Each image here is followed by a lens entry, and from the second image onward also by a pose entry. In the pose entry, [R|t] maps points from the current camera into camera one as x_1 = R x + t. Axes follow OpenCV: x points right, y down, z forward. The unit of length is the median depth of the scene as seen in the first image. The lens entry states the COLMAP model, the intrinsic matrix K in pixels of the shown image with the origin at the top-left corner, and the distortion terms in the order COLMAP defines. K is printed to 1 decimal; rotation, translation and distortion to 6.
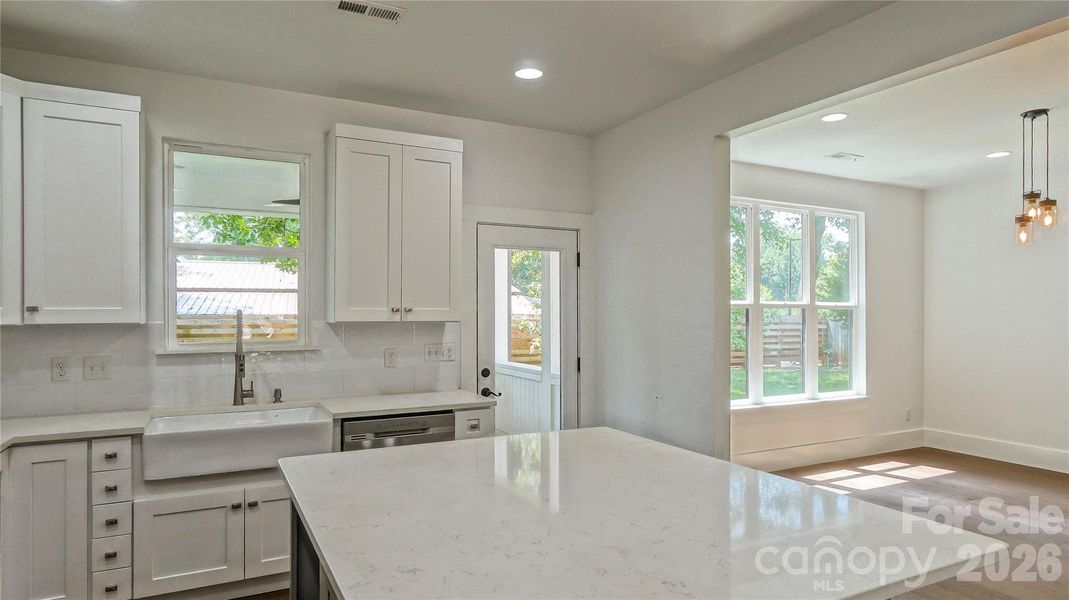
lens RADIAL K [[610.3, 0, 541.1], [0, 610.3, 310.1], [0, 0, 1]] dist [-0.000688, 0.001420]
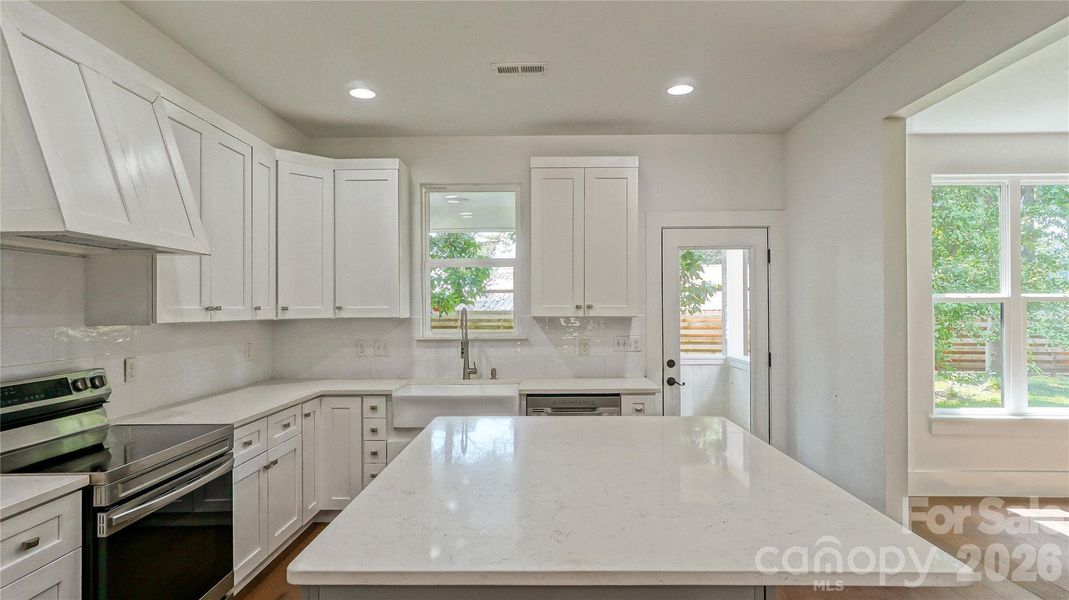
lens RADIAL K [[565.5, 0, 554.2], [0, 565.5, 302.9], [0, 0, 1]] dist [0.000283, 0.000322]
pose [[0.883959, -0.008557, -0.467486, 0.247620], [0.006040, 0.999958, -0.006882, -0.000650], [0.467525, 0.003259, 0.883974, 0.002259]]
